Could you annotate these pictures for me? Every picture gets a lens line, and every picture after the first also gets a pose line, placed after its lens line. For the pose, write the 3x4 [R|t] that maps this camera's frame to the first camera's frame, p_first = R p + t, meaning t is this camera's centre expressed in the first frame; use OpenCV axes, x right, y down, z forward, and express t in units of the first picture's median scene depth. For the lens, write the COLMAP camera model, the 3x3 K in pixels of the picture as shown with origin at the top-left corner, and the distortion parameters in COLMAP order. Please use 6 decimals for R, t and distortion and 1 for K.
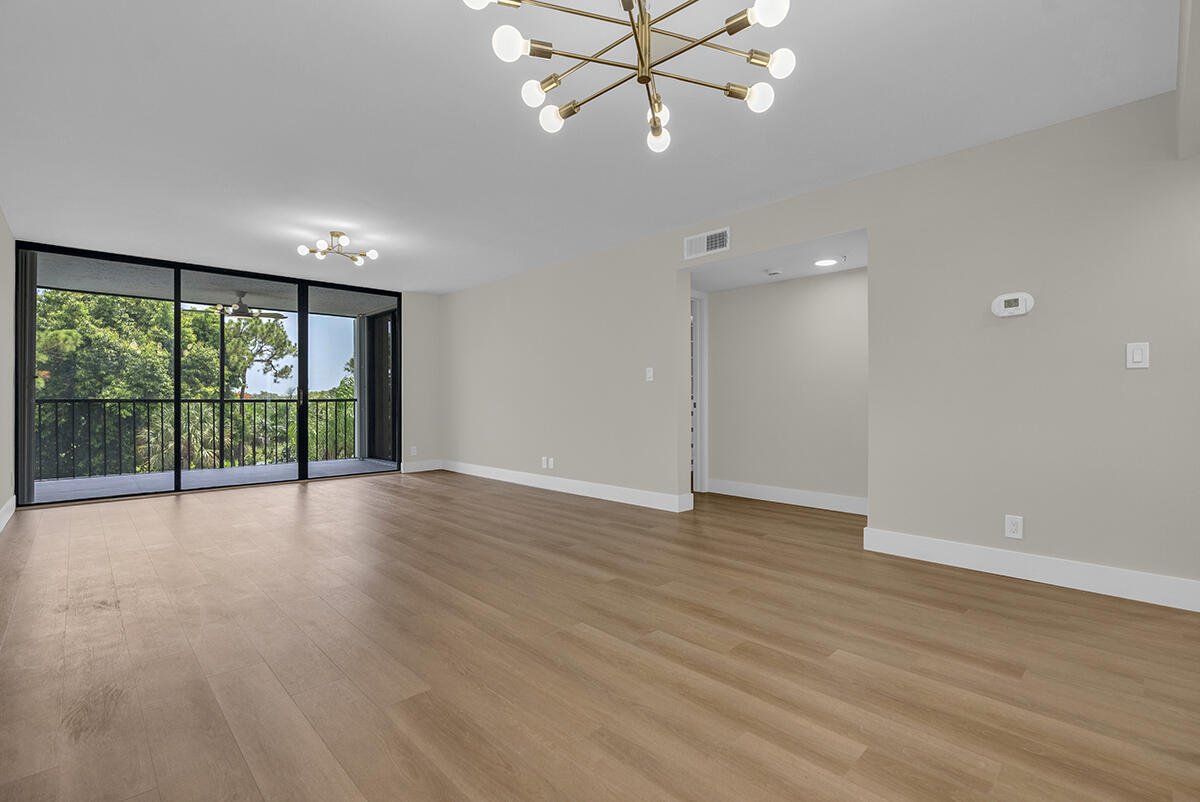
lens RADIAL K [[545.8, 0, 598.9], [0, 545.8, 398.8], [0, 0, 1]] dist [0.001633, 0.003298]
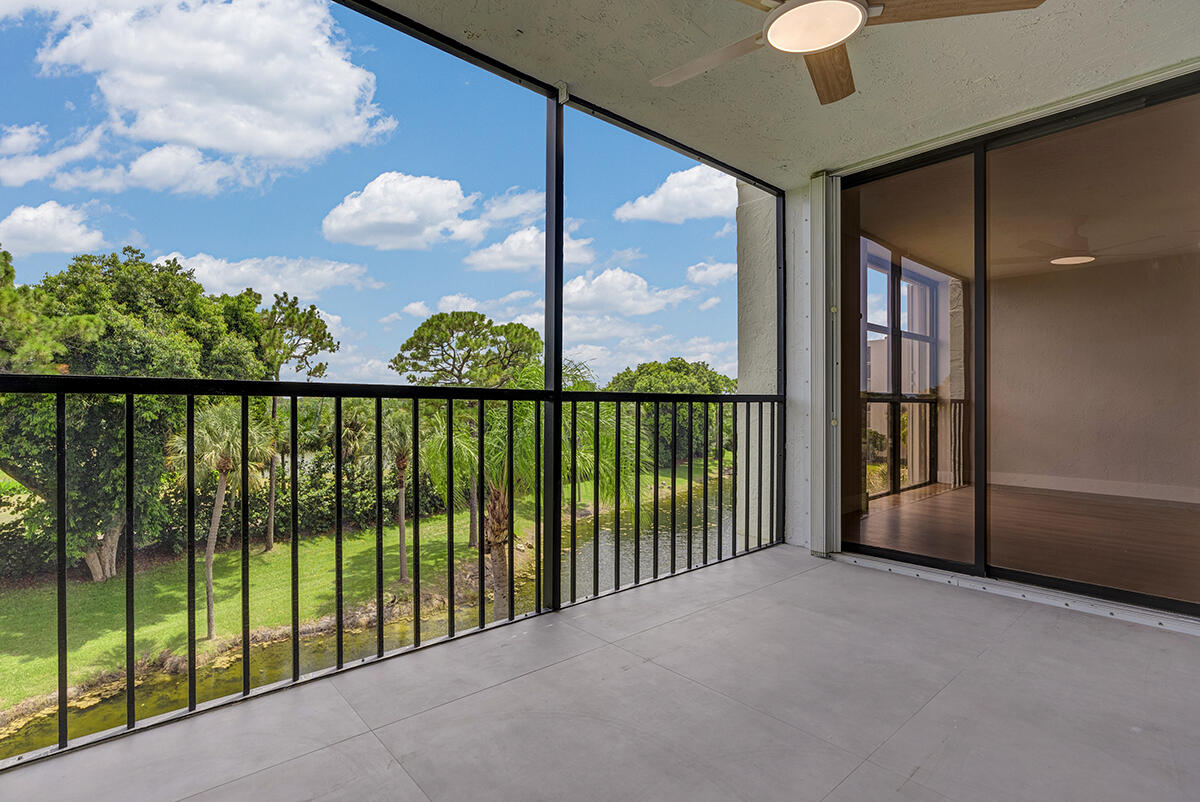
lens RADIAL K [[584.1, 0, 601.9], [0, 584.1, 399.3], [0, 0, 1]] dist [-0.002732, -0.000308]
pose [[0.999601, 0.007271, -0.027292, -0.148061], [-0.007465, 0.999947, -0.007024, 0.001855], [0.027240, 0.007225, 0.999603, 0.123849]]
